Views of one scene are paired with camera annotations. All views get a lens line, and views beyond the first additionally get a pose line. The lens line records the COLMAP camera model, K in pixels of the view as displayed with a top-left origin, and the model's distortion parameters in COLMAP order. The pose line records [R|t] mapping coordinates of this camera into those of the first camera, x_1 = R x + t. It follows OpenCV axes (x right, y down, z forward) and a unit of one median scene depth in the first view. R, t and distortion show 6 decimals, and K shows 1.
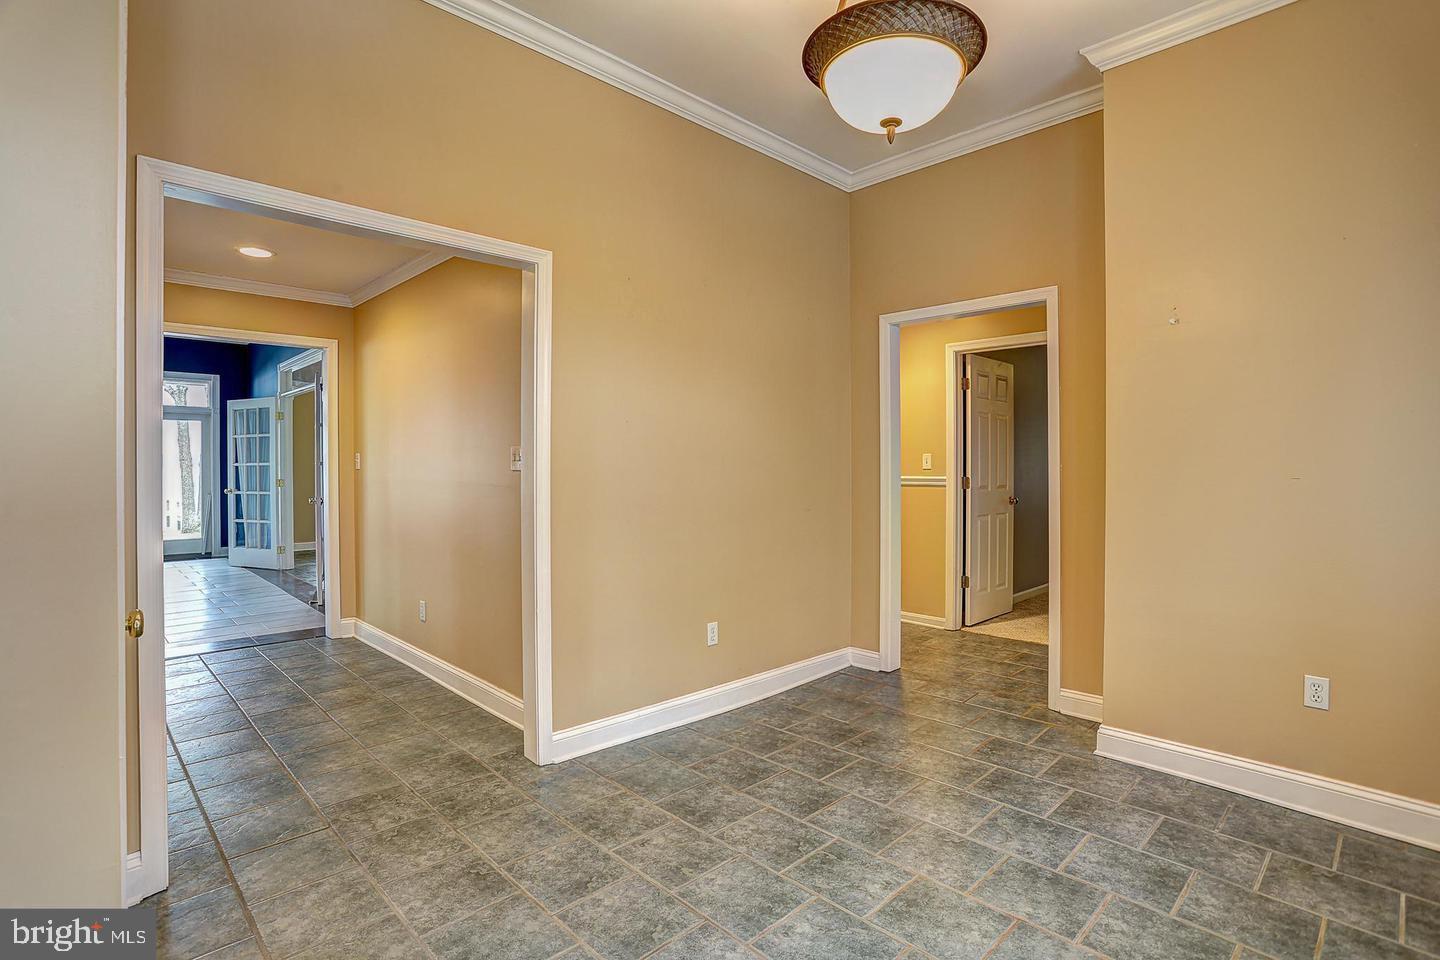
lens RADIAL K [[702.7, 0, 718.1], [0, 702.7, 464.6], [0, 0, 1]] dist [-0.065647, 0.028292]
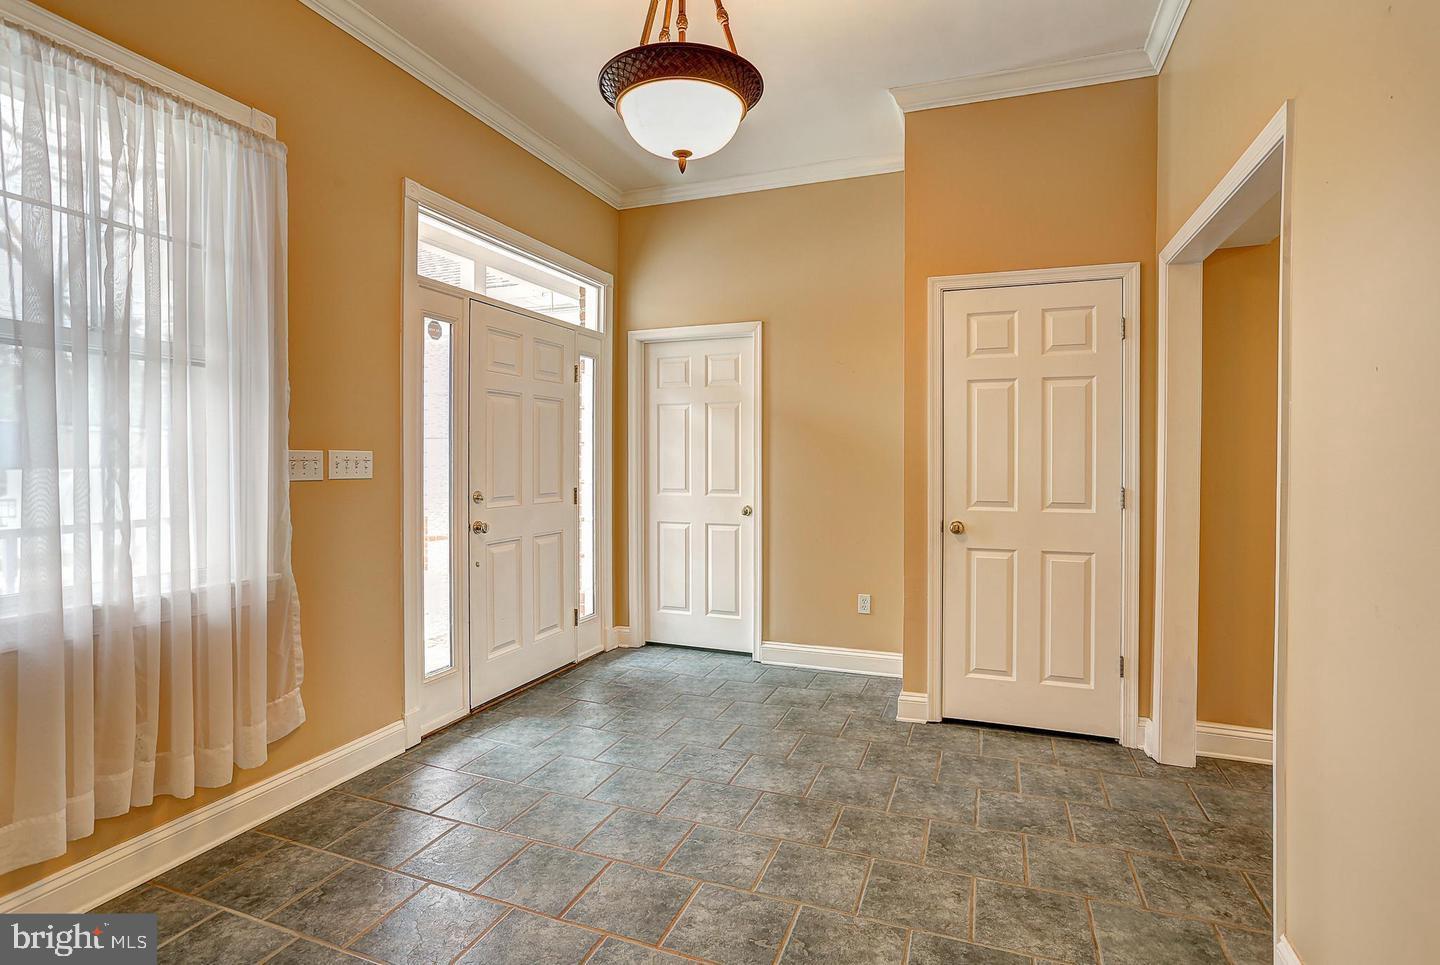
lens RADIAL K [[702.7, 0, 718.1], [0, 702.7, 467.1], [0, 0, 1]] dist [-0.065647, 0.028292]
pose [[-0.914377, 0.001658, -0.404861, 0.590951], [-0.006062, 0.999823, 0.017787, -0.013458], [0.404819, 0.018718, -0.914205, 1.870512]]
